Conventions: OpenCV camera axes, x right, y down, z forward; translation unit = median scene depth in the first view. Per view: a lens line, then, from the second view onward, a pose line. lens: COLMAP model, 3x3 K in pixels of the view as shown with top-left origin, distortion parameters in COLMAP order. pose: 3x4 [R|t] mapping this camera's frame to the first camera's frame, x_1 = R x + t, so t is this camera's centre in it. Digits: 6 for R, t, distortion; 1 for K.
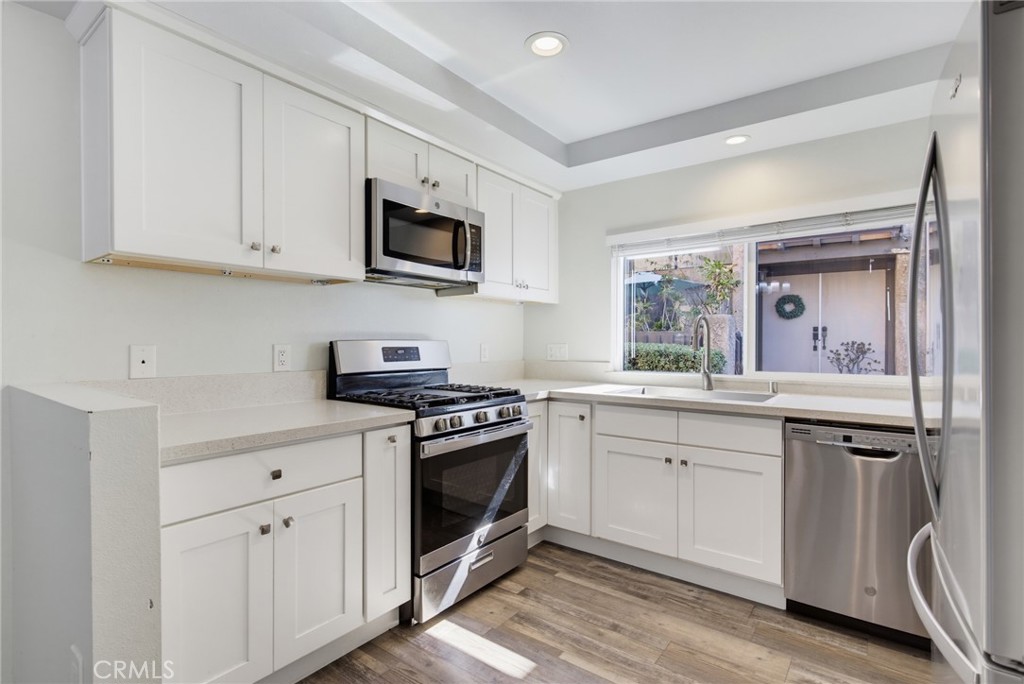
lens RADIAL K [[485.7, 0, 510.7], [0, 485.7, 345.4], [0, 0, 1]] dist [0.007599, 0.000419]
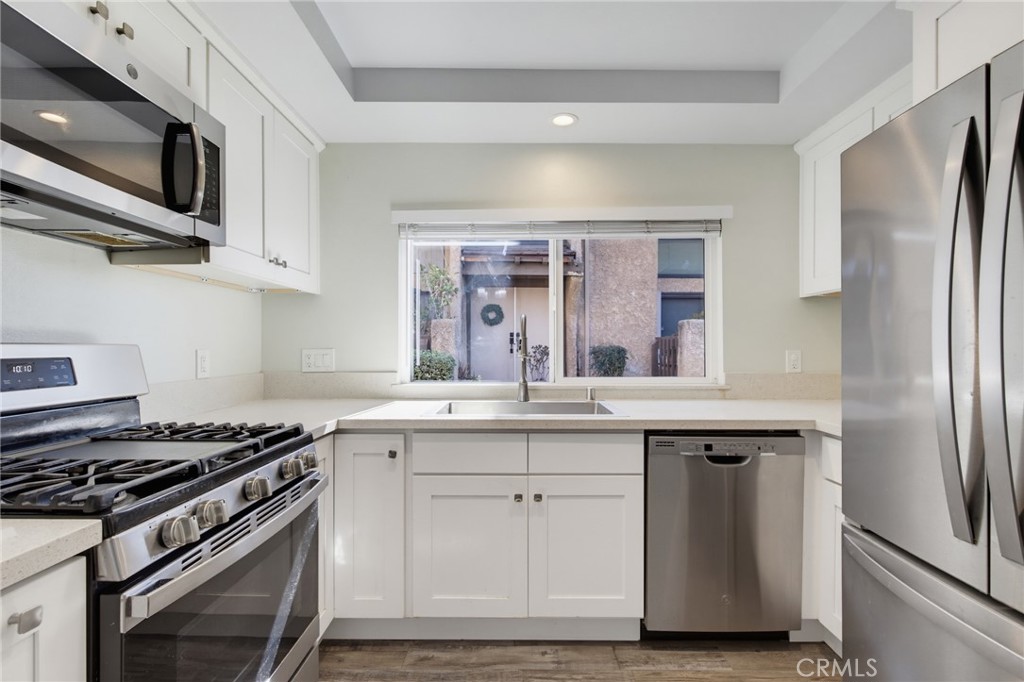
lens RADIAL K [[464.3, 0, 516.9], [0, 464.3, 347.8], [0, 0, 1]] dist [-0.000217, 0.001154]
pose [[0.803219, -0.004218, 0.595669, -0.123407], [0.005748, 0.999983, -0.000670, -0.004274], [-0.595656, 0.003962, 0.803230, 0.402038]]
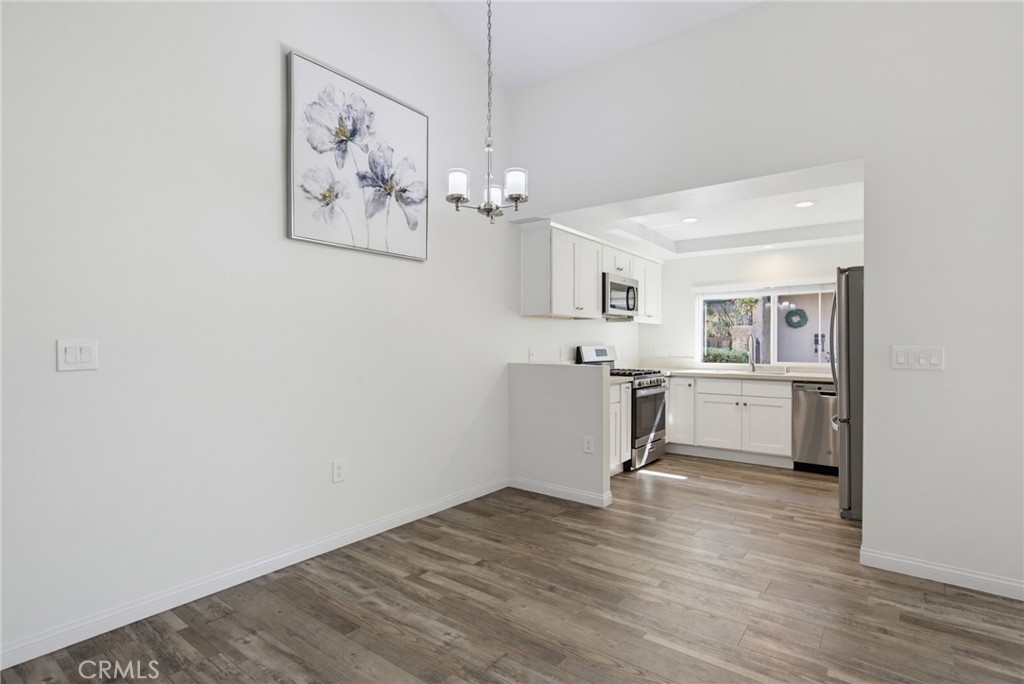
lens RADIAL K [[471.3, 0, 528.2], [0, 471.3, 343.8], [0, 0, 1]] dist [0.003517, -0.002706]
pose [[0.999998, 0.000778, 0.001887, -0.580443], [-0.000759, 0.999950, -0.009949, 0.000808], [-0.001895, 0.009947, 0.999949, -1.031606]]
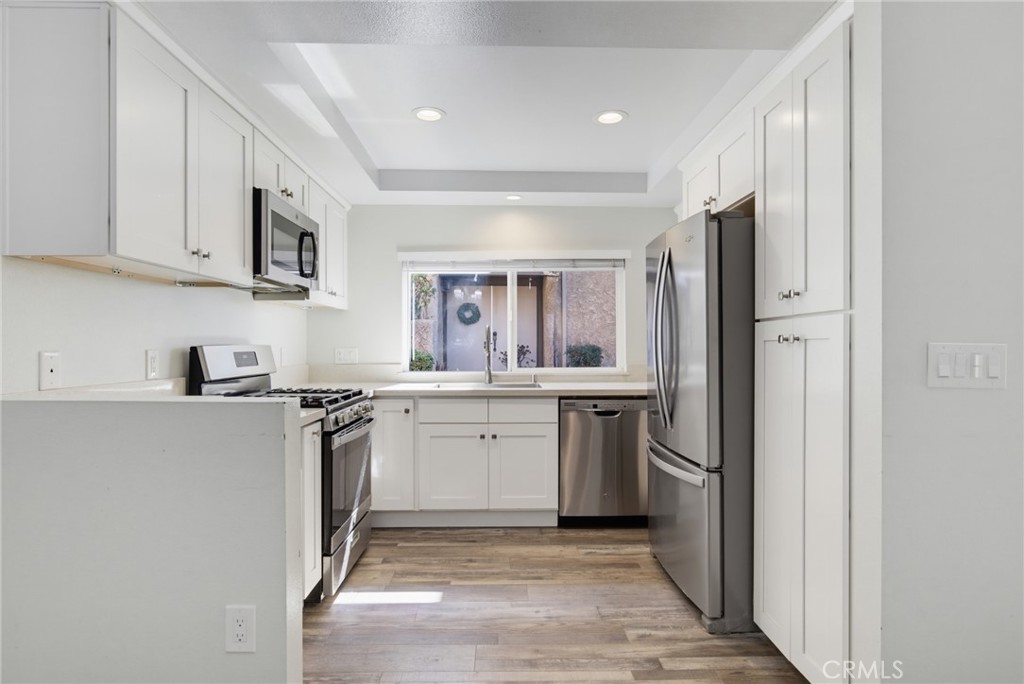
lens RADIAL K [[540.5, 0, 499.2], [0, 540.5, 346.9], [0, 0, 1]] dist [-0.005252, 0.001054]
pose [[0.802106, -0.004185, 0.597167, -0.512817], [0.006351, 0.999979, -0.001523, -0.002358], [-0.597148, 0.005015, 0.802116, -0.199037]]
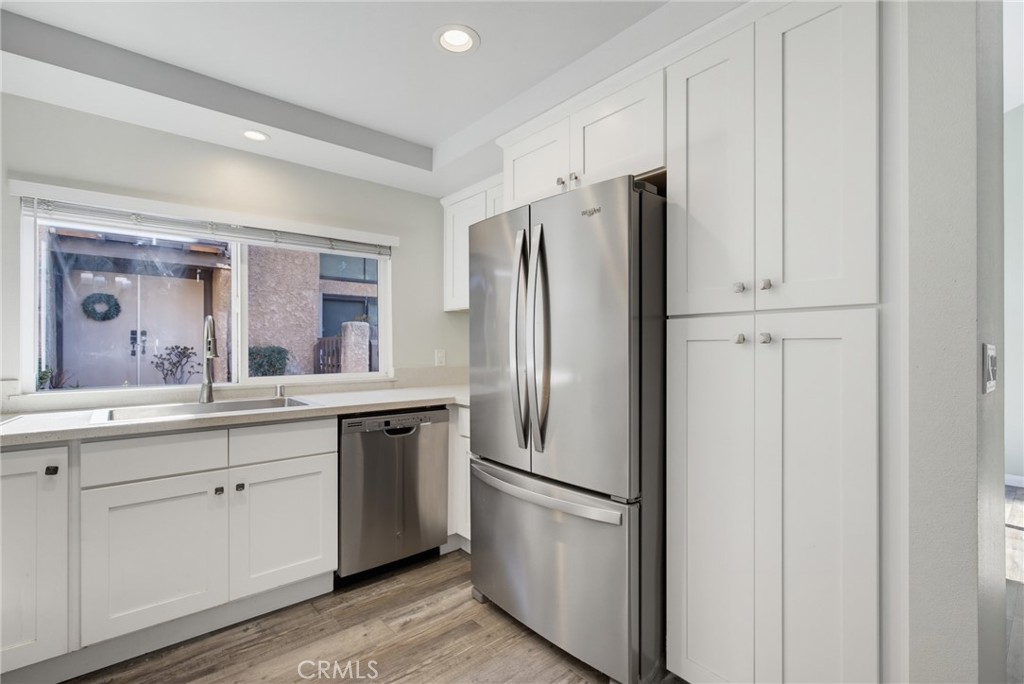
lens RADIAL K [[464.3, 0, 506.5], [0, 464.3, 346.0], [0, 0, 1]] dist [-0.000217, 0.001154]
pose [[0.238638, -0.002179, 0.971106, -0.329795], [0.008759, 0.999962, 0.000091, -0.005517], [-0.971069, 0.008484, 0.238648, 0.335461]]
